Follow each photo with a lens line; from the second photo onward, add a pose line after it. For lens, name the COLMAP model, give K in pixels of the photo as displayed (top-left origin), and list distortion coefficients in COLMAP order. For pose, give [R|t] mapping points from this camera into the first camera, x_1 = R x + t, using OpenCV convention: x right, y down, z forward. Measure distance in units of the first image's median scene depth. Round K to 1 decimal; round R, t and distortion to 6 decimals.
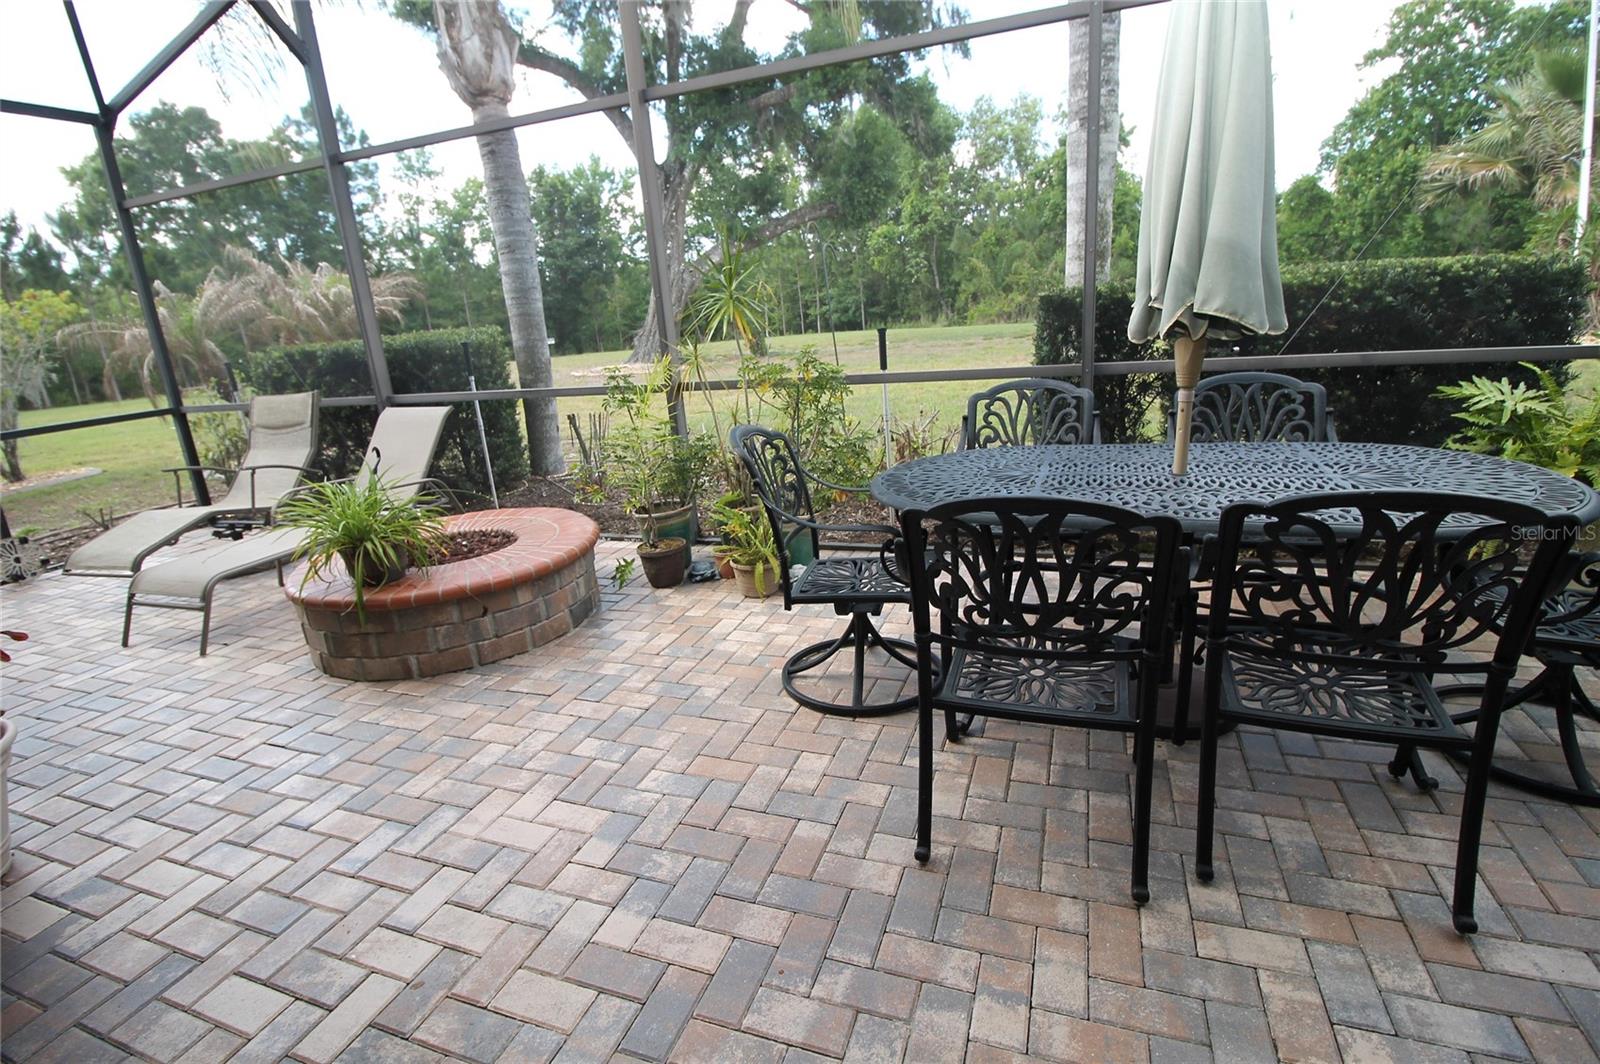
lens RADIAL K [[753.3, 0, 795.8], [0, 753.3, 522.1], [0, 0, 1]] dist [-0.003547, -0.010057]
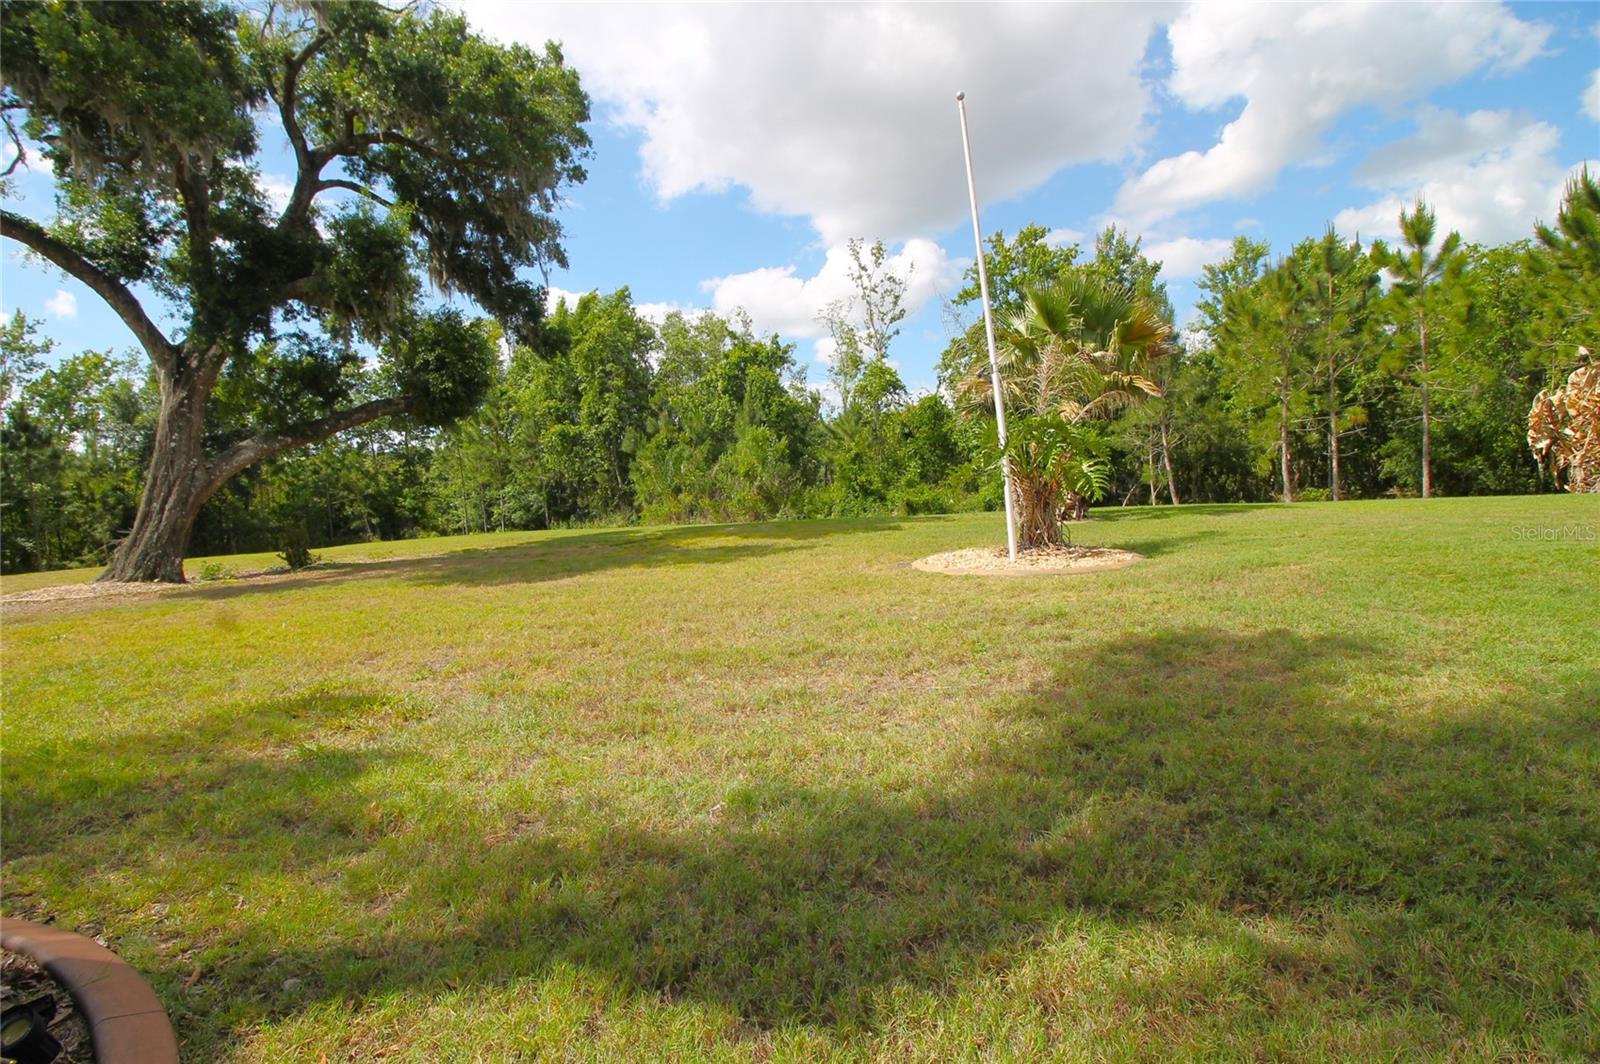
lens RADIAL K [[753.3, 0, 794.2], [0, 753.3, 507.1], [0, 0, 1]] dist [-0.003547, -0.010057]
pose [[0.961858, 0.006523, 0.273471, 1.065838], [0.066484, 0.964165, -0.256837, -0.186594], [-0.265347, 0.265222, 0.926957, 0.405252]]
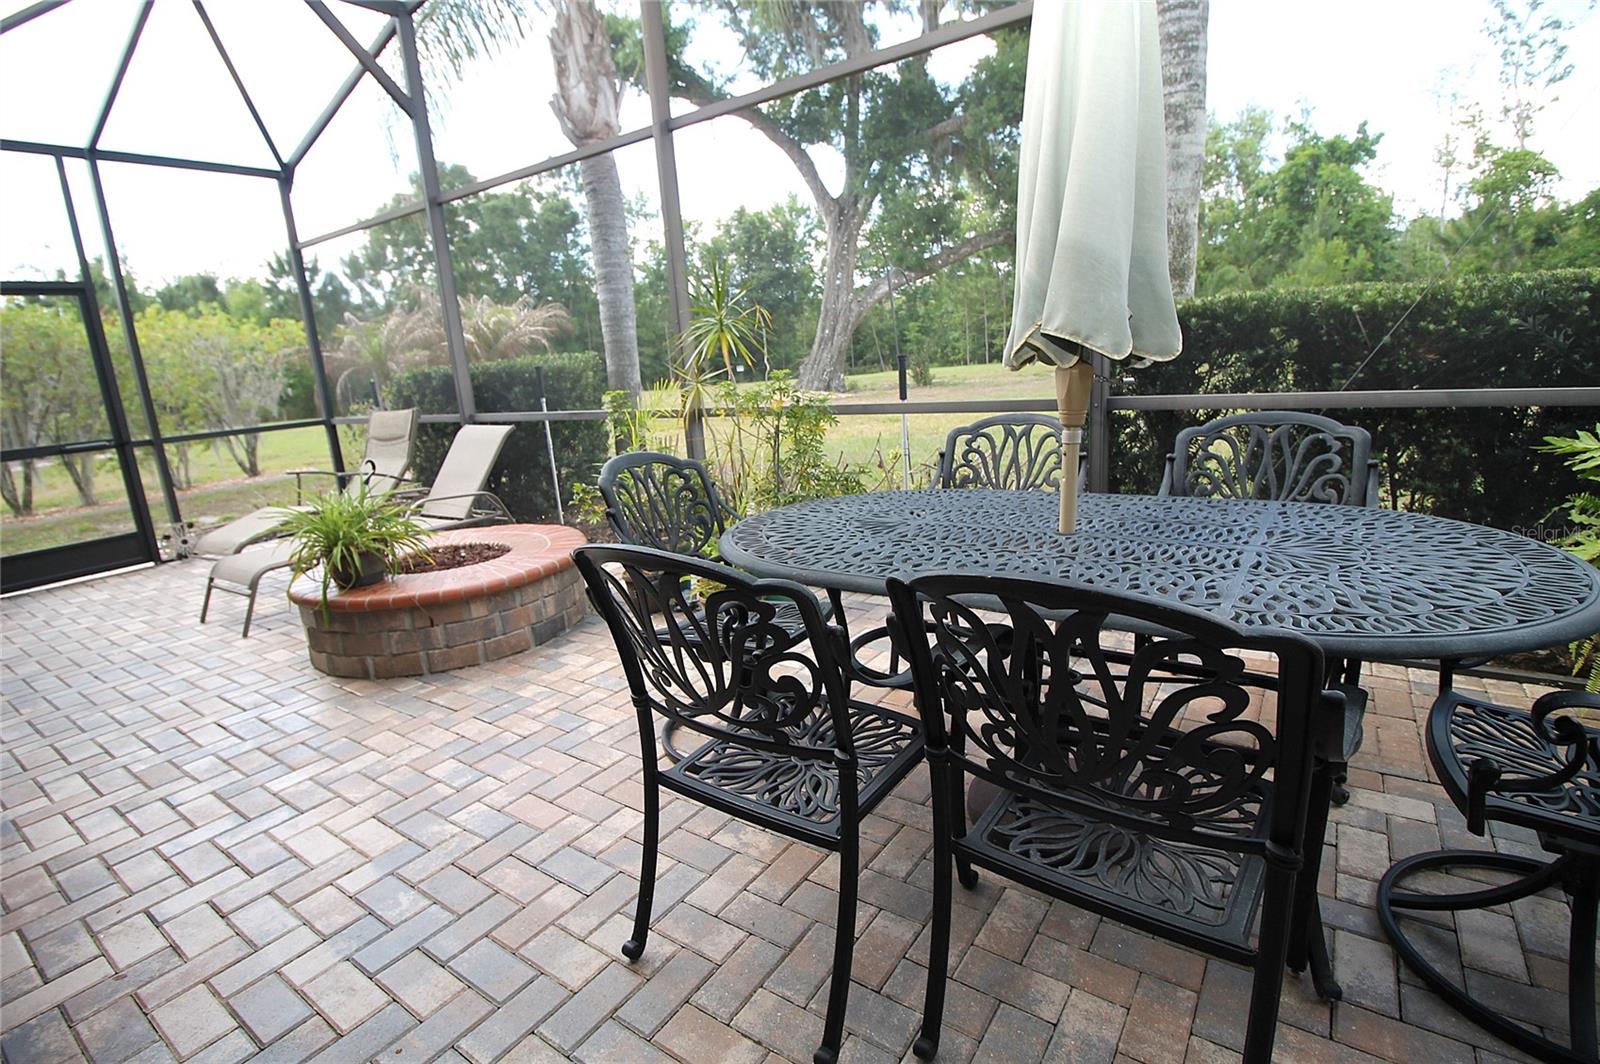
lens RADIAL K [[754.1, 0, 795.1], [0, 754.1, 522.7], [0, 0, 1]] dist [-0.005933, -0.009310]
pose [[0.967677, 0.061008, -0.244703, 0.183501], [-0.069925, 0.997162, -0.027914, -0.013580], [0.242306, 0.044122, 0.969196, 0.062627]]
